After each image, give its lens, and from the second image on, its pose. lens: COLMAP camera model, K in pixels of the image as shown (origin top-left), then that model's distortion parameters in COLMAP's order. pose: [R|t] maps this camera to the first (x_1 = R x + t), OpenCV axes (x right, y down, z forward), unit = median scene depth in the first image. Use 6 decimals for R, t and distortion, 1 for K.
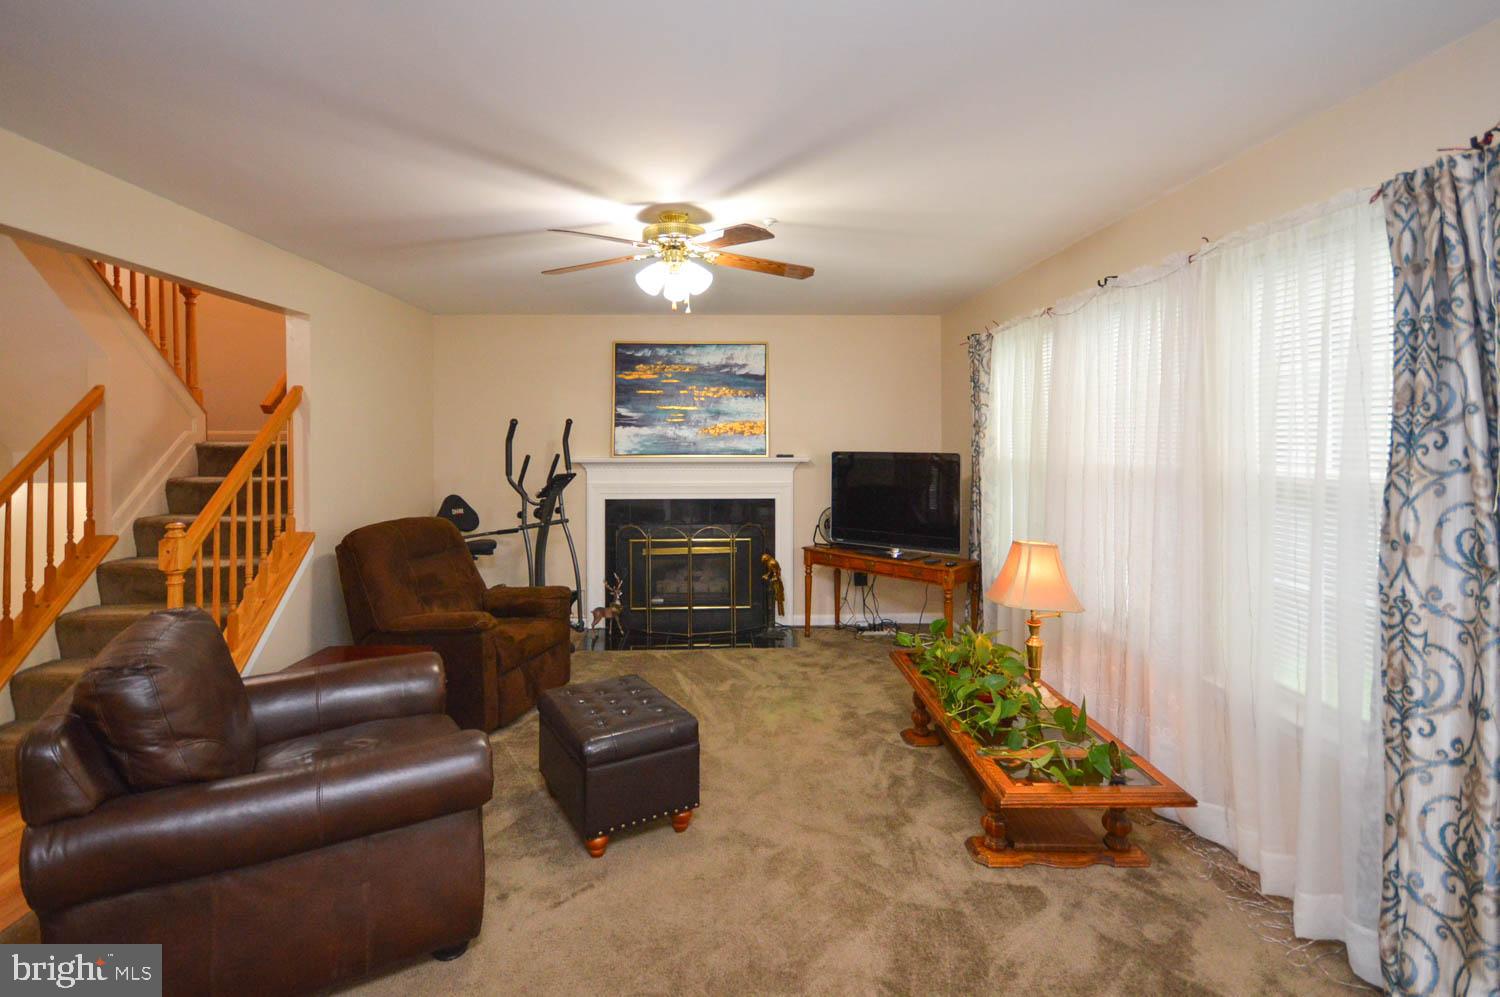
lens RADIAL K [[689.3, 0, 720.6], [0, 689.3, 440.4], [0, 0, 1]] dist [-0.013170, -0.000142]
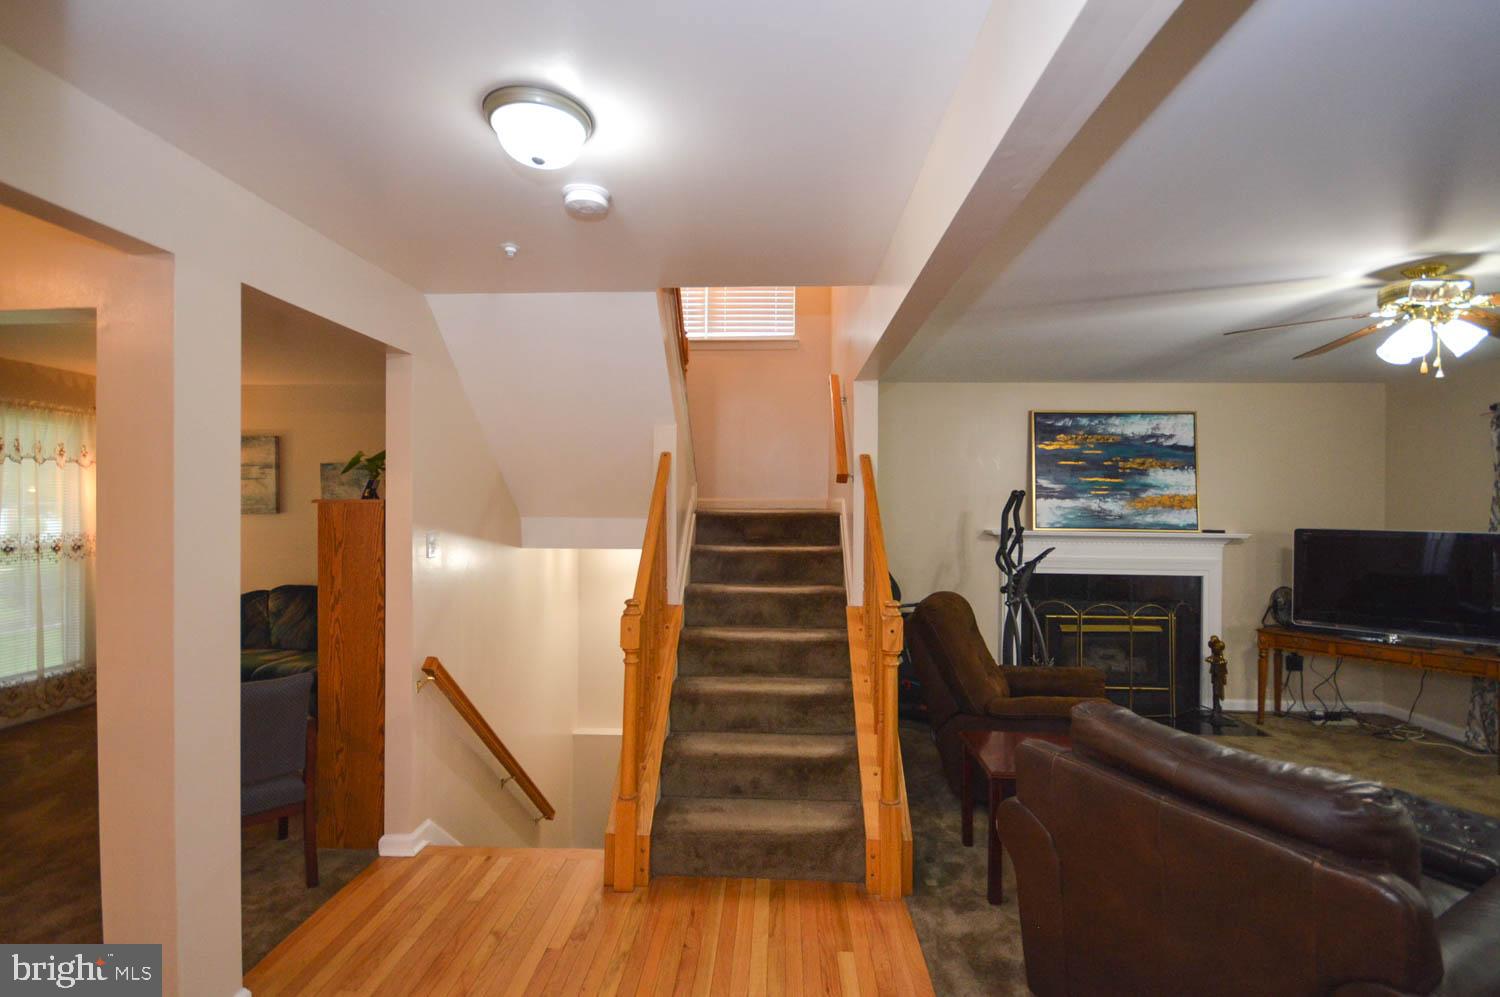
lens RADIAL K [[672.2, 0, 759.6], [0, 672.2, 511.5], [0, 0, 1]] dist [0.024346, -0.014841]
pose [[0.997298, 0.013430, -0.072223, -0.472977], [-0.012945, 0.999890, 0.007176, -0.003539], [0.072312, -0.006222, 0.997363, 0.024991]]
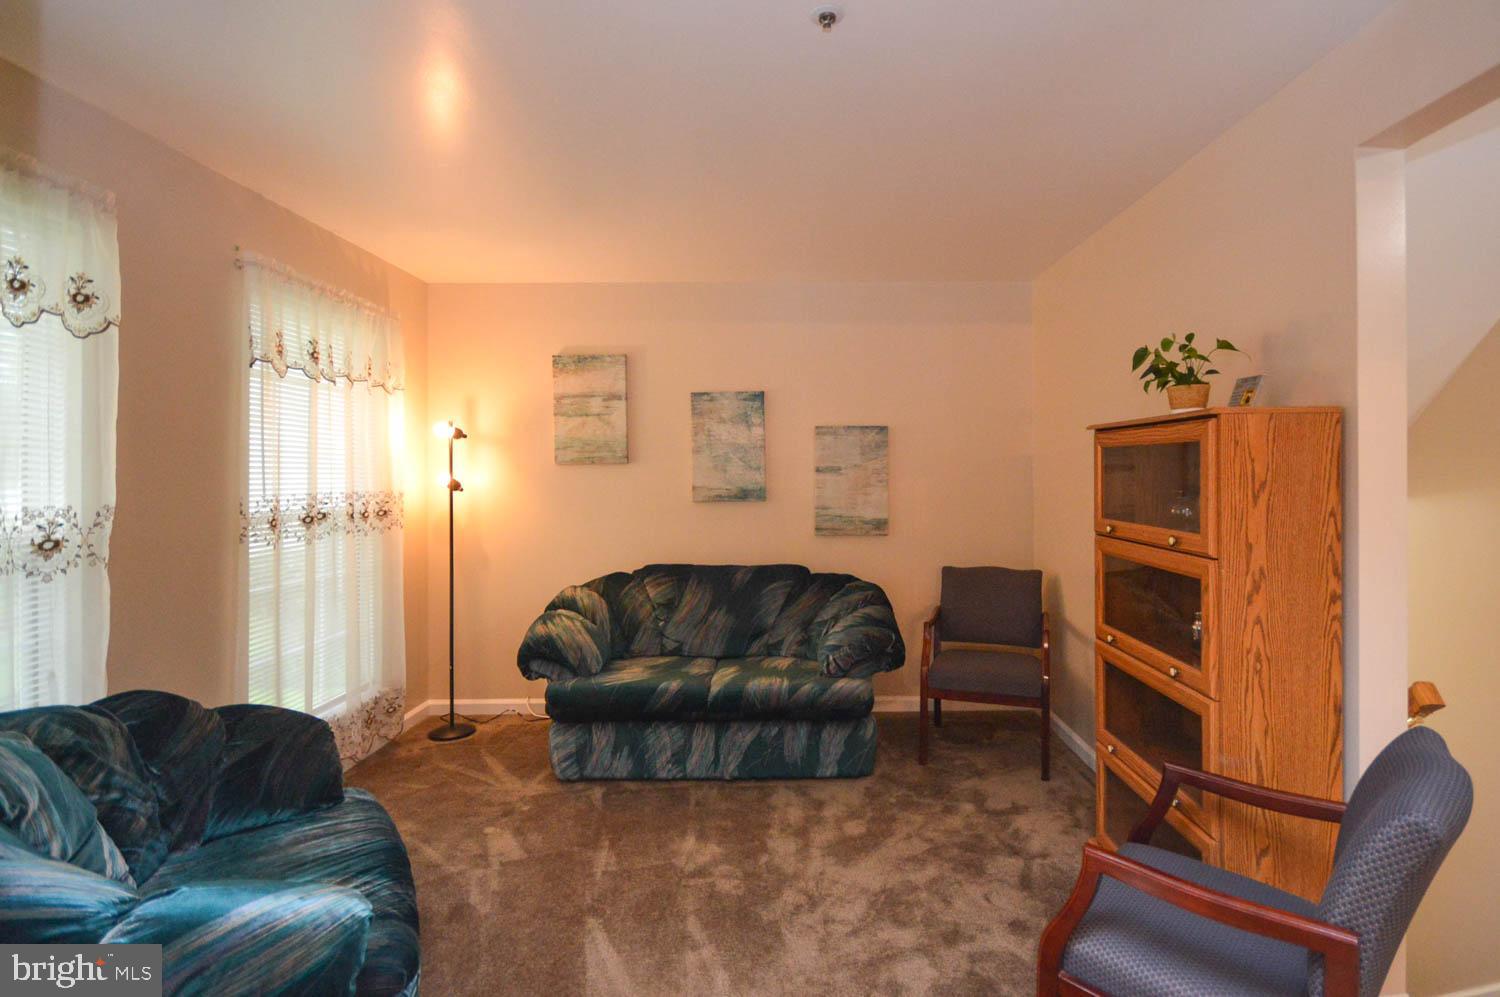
lens RADIAL K [[724.3, 0, 791.1], [0, 724.3, 483.6], [0, 0, 1]] dist [0.000454, -0.000195]
pose [[0.999897, 0.004661, -0.013605, -1.109119], [-0.004535, 0.999946, 0.009321, 0.030368], [0.013647, -0.009259, 0.999864, 0.228273]]
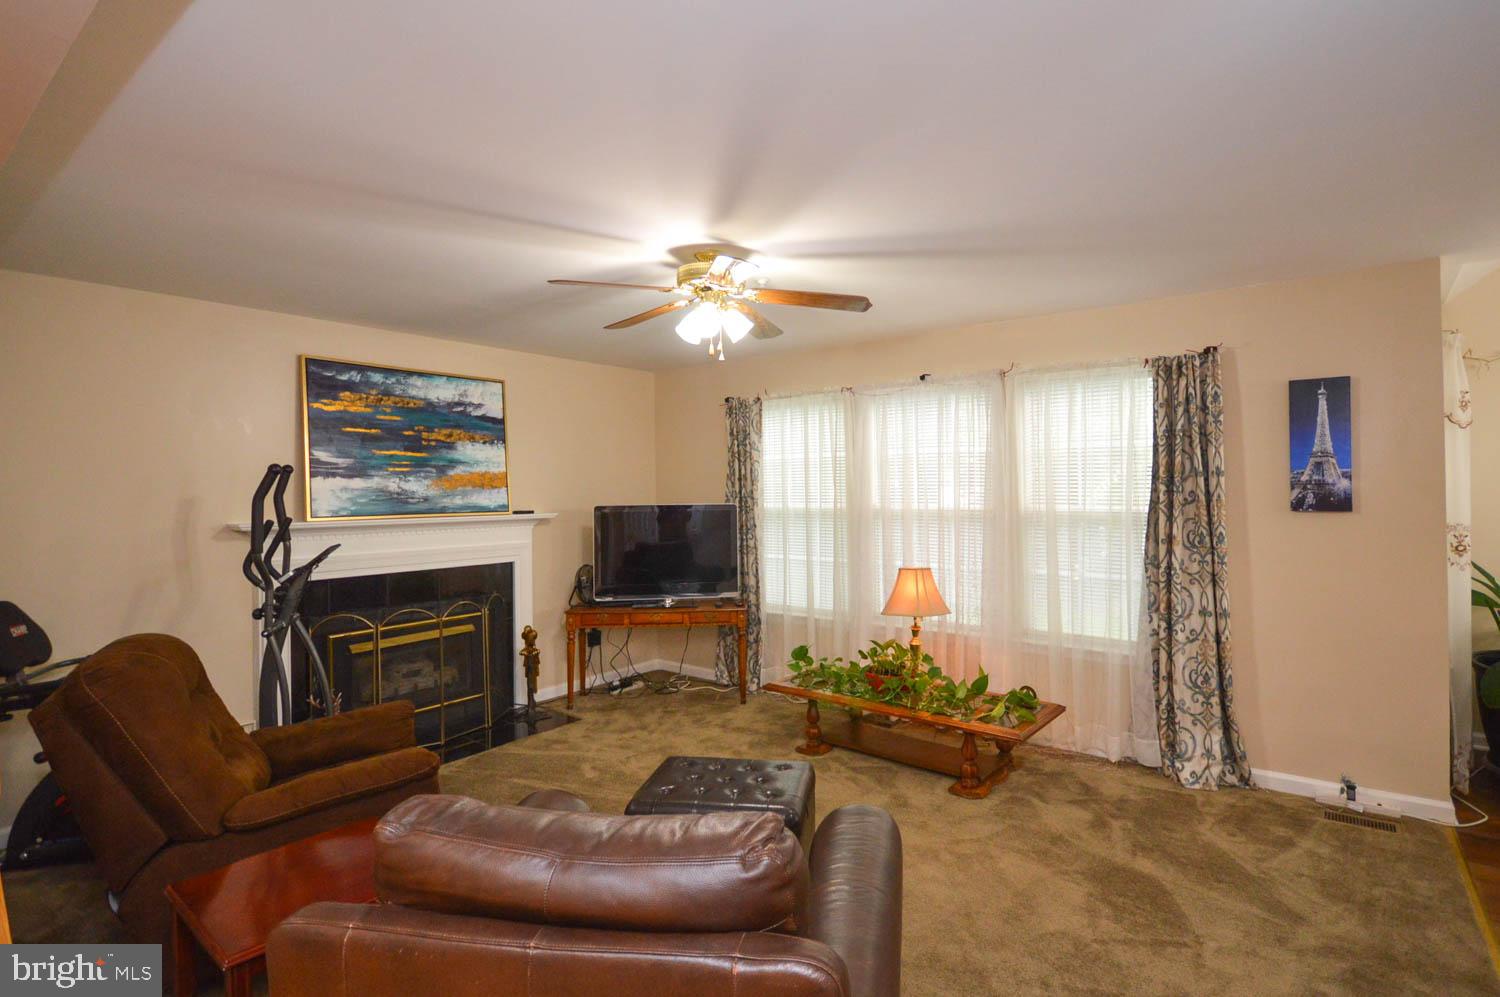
lens RADIAL K [[724.3, 0, 791.1], [0, 724.3, 483.6], [0, 0, 1]] dist [0.000454, -0.000195]
pose [[0.623298, 0.002565, 0.781980, -0.424815], [0.008807, 0.999908, -0.010300, -0.001445], [-0.781934, 0.013307, 0.623219, 0.161149]]
